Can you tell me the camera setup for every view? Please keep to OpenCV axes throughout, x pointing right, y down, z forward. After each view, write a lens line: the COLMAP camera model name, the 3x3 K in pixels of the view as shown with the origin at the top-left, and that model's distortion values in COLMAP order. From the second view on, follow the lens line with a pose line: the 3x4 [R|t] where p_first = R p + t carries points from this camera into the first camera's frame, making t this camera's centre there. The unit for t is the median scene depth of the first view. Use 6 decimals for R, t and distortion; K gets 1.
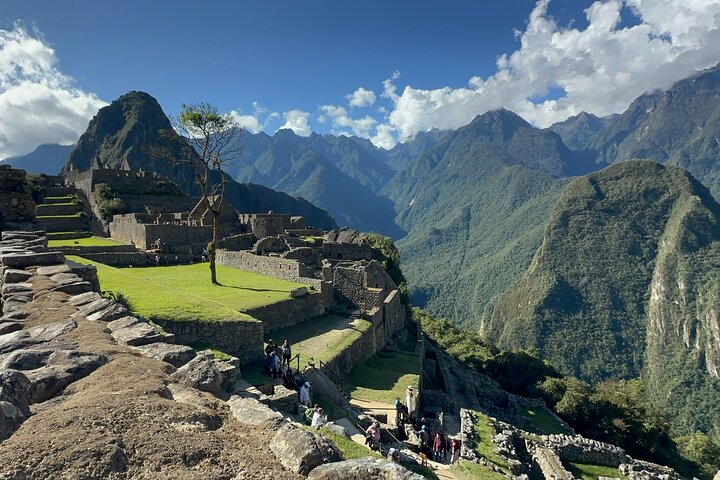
lens RADIAL K [[453.5, 0, 334.7], [0, 453.5, 232.2], [0, 0, 1]] dist [0.029867, -0.011704]
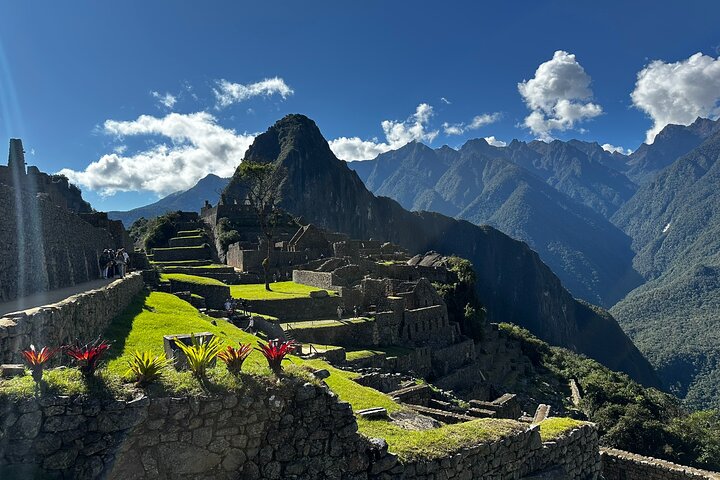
lens RADIAL K [[611.7, 0, 358.3], [0, 611.7, 235.8], [0, 0, 1]] dist [0.096290, 0.014038]
pose [[0.943688, -0.029115, -0.329553, 0.032163], [0.007149, 0.997682, -0.067670, 0.004521], [0.330760, 0.061503, 0.941709, -0.032380]]
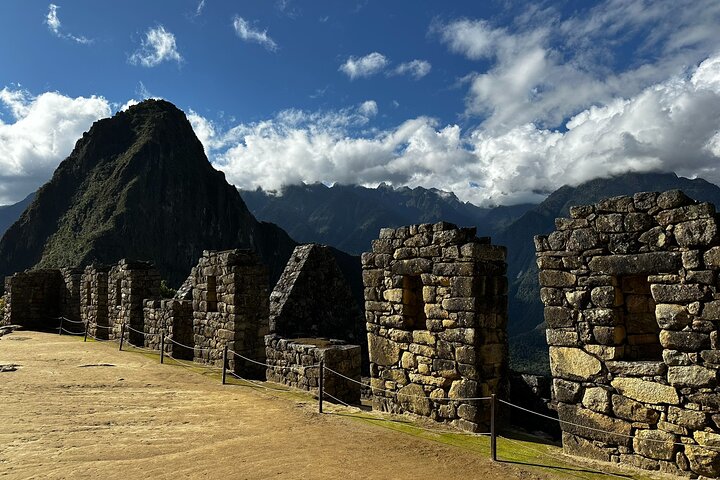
lens RADIAL K [[453.5, 0, 332.8], [0, 453.5, 240.9], [0, 0, 1]] dist [0.029867, -0.011704]
pose [[0.997519, 0.011291, -0.069480, -0.056494], [-0.020264, 0.991329, -0.129829, -0.012564], [0.067411, 0.130915, 0.989099, 0.168265]]
